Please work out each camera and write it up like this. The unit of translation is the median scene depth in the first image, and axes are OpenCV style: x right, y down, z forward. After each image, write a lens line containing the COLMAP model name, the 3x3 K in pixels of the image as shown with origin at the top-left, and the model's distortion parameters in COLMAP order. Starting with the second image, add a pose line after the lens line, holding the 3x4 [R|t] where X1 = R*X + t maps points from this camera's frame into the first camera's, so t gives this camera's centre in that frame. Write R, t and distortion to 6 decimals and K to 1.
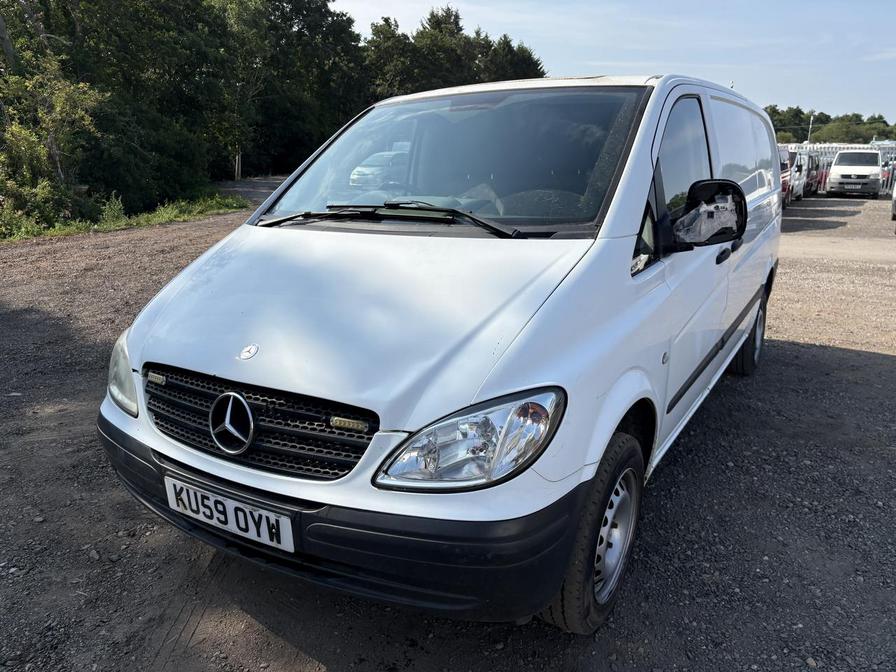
lens RADIAL K [[691.7, 0, 448.0], [0, 691.7, 336.0], [0, 0, 1]] dist [0.051361, -0.065734]
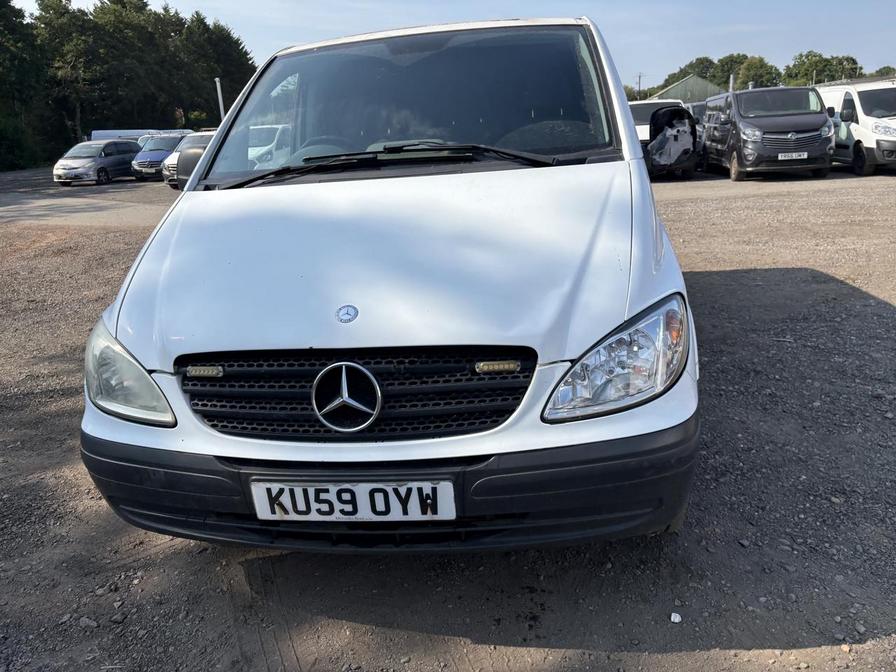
lens RADIAL K [[691.7, 0, 448.0], [0, 691.7, 336.0], [0, 0, 1]] dist [0.051361, -0.065734]
pose [[0.909217, -0.165822, 0.381873, -0.497289], [0.158544, 0.986050, 0.050692, 0.025660], [-0.384952, 0.014453, 0.922823, 0.150286]]
